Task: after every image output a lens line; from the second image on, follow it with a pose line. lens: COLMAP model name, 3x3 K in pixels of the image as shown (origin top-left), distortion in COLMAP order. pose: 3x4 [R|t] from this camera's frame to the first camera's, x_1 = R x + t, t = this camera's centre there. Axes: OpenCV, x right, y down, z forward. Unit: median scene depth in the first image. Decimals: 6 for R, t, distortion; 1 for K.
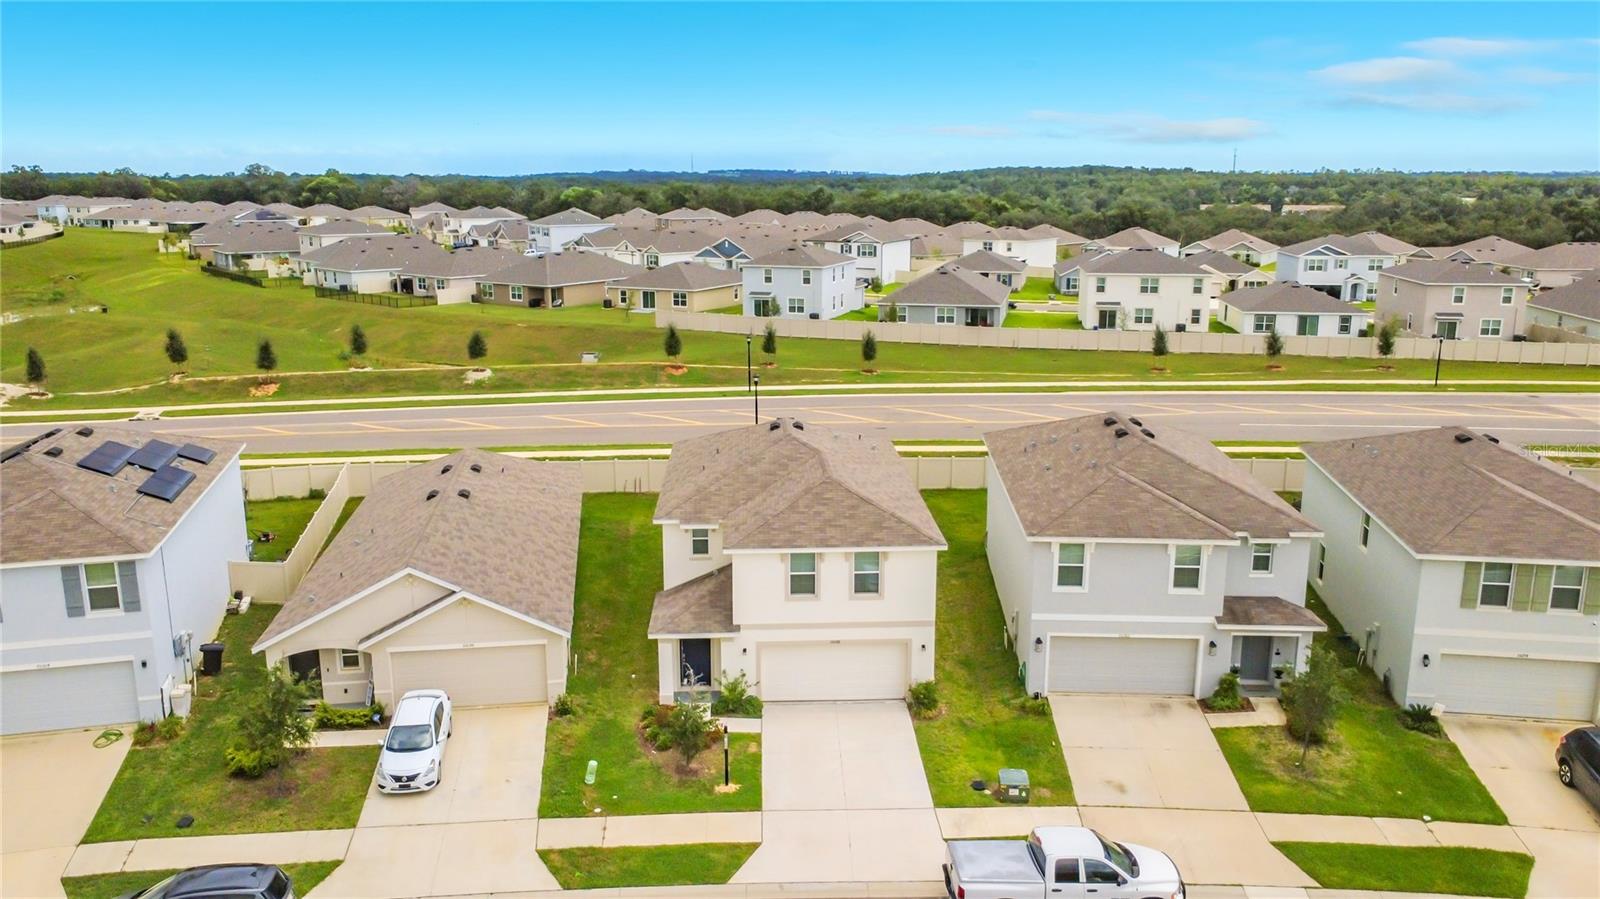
lens RADIAL K [[1204.1, 0, 800.0], [0, 1204.1, 449.5], [0, 0, 1]] dist [-0.001285, -0.001875]
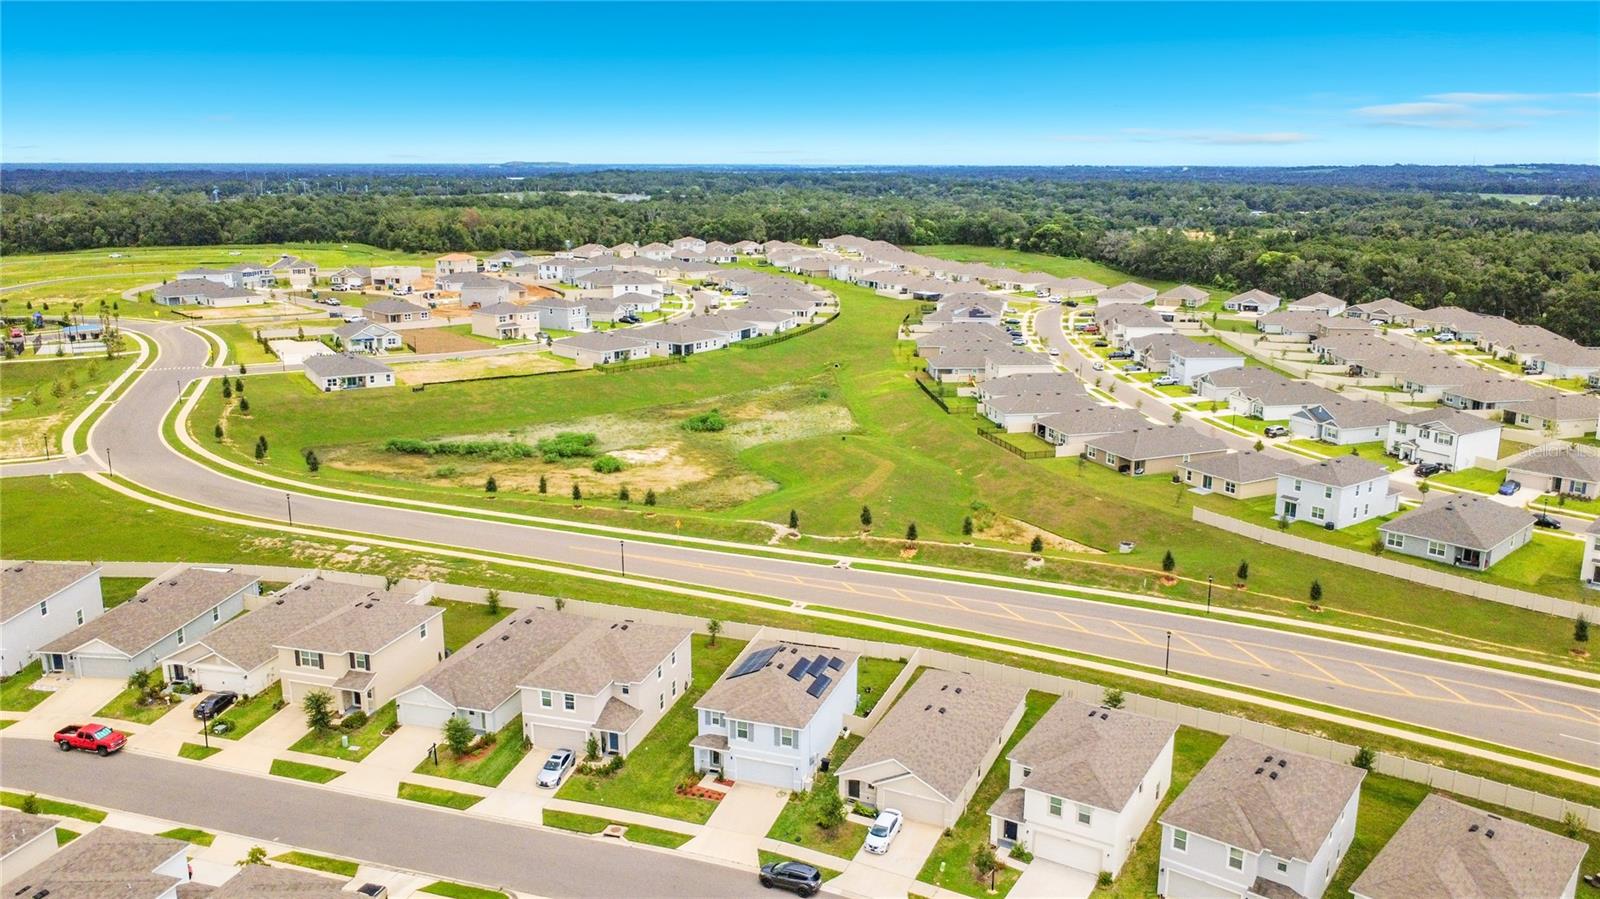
lens RADIAL K [[1213.7, 0, 800.0], [0, 1213.7, 449.5], [0, 0, 1]] dist [-0.003975, 0.000038]
pose [[0.831684, 0.131707, -0.539403, 0.641383], [-0.125553, 0.990907, 0.048366, -0.522390], [0.540868, 0.027498, 0.840658, -0.995744]]
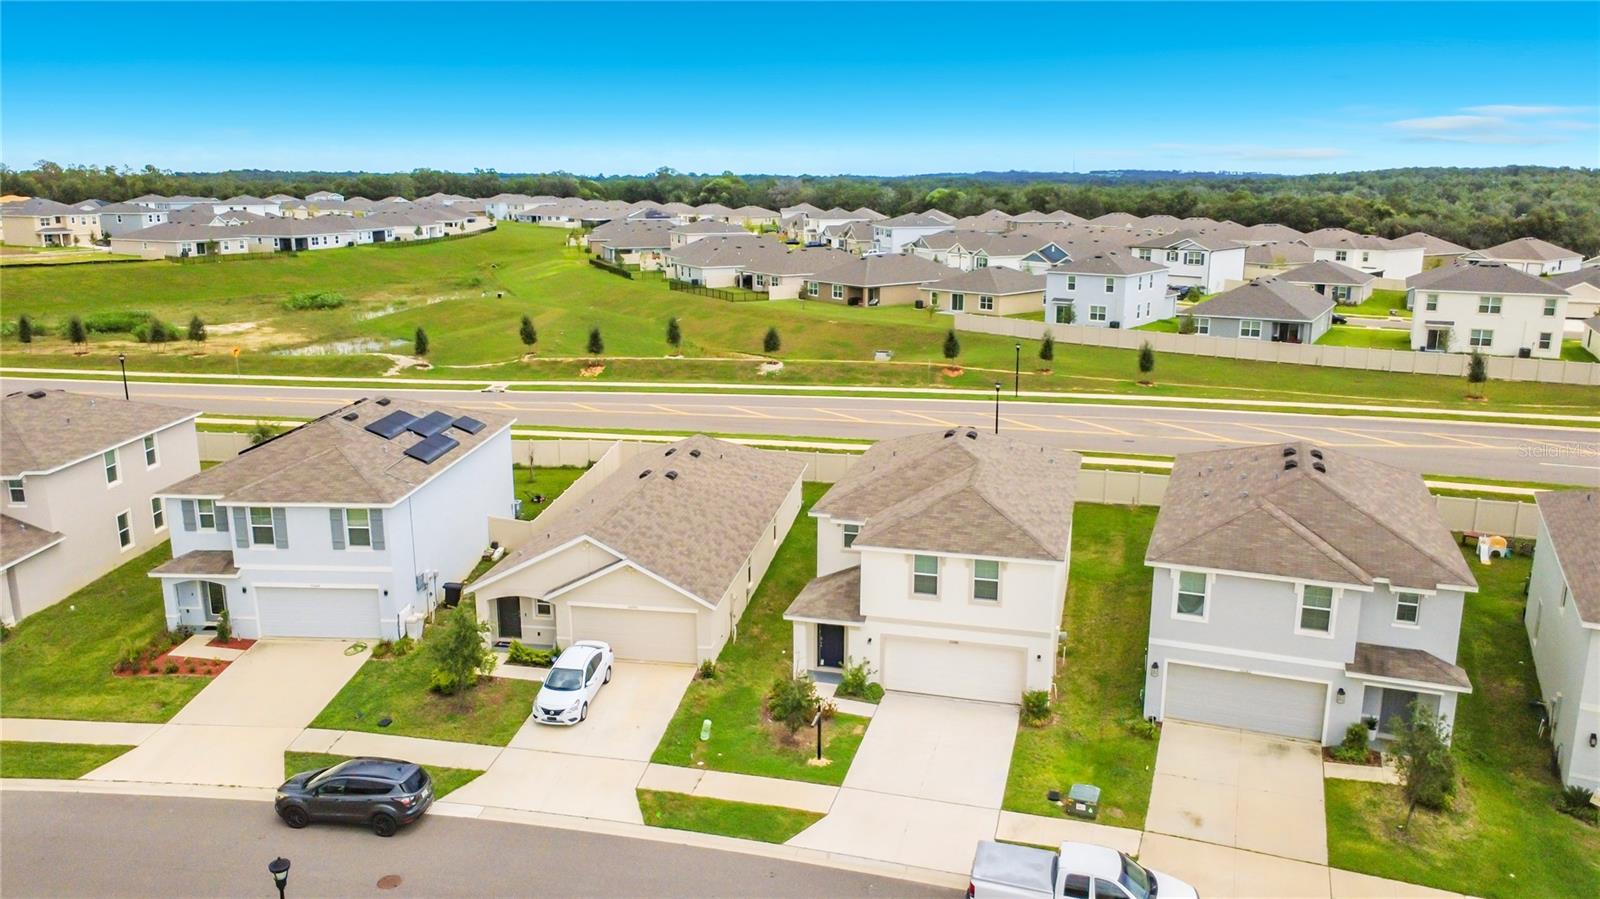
lens RADIAL K [[1167.9, 0, 802.9], [0, 1167.9, 450.9], [0, 0, 1]] dist [-0.002620, 0.003360]
pose [[0.952205, 0.070536, -0.297205, 0.177439], [-0.068226, 0.997505, 0.018153, -0.015583], [0.297744, 0.002992, 0.954641, -0.016228]]
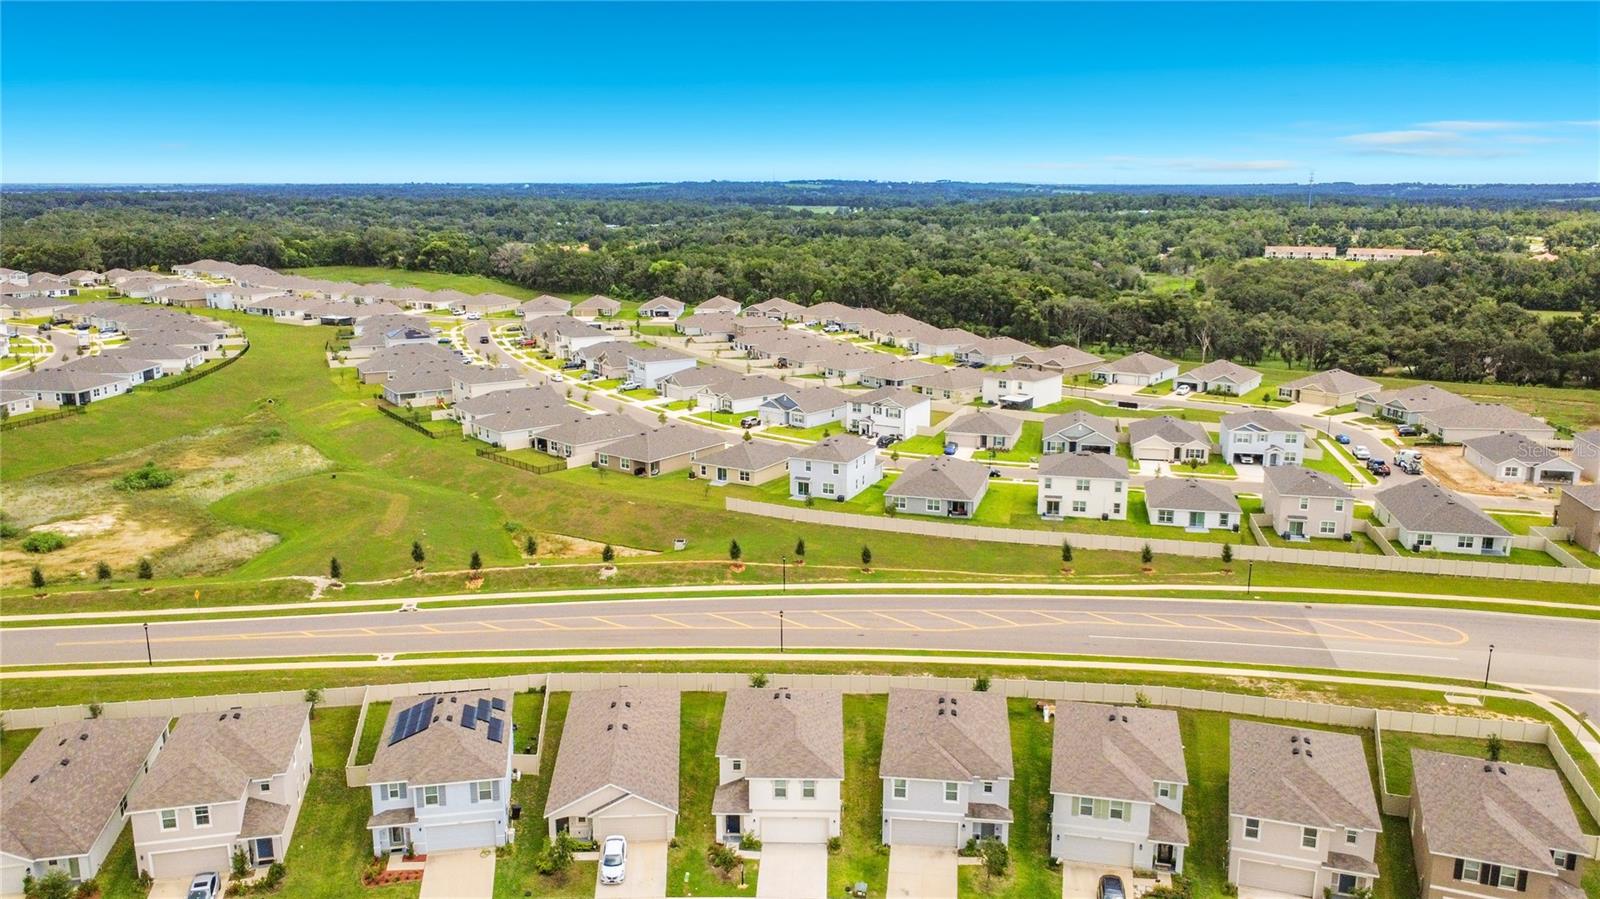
lens RADIAL K [[1213.7, 0, 800.0], [0, 1213.7, 449.5], [0, 0, 1]] dist [-0.003975, 0.000038]
pose [[0.997781, 0.016428, -0.064530, 0.156871], [-0.016620, 0.999859, -0.002452, -0.470740], [0.064481, 0.003519, 0.997913, -1.133731]]
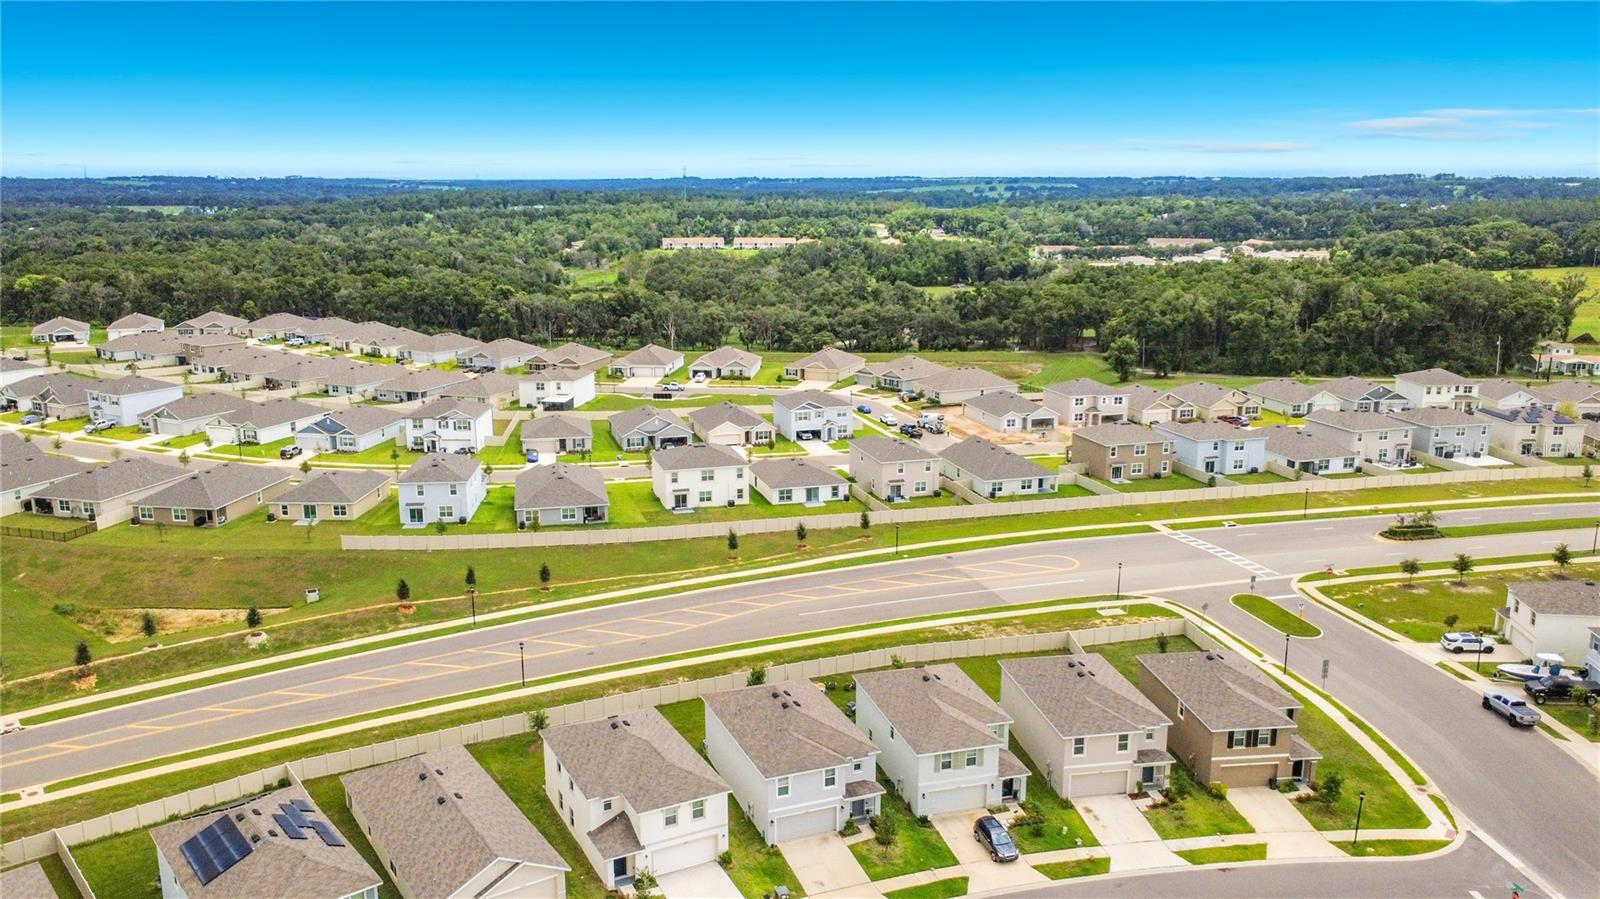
lens RADIAL K [[1227.4, 0, 800.0], [0, 1227.4, 449.5], [0, 0, 1]] dist [-0.004527, 0.000375]
pose [[0.906135, -0.091838, 0.412899, -0.570253], [0.092638, 0.995535, 0.018129, -0.510740], [-0.412720, 0.021823, 0.910596, -1.000605]]
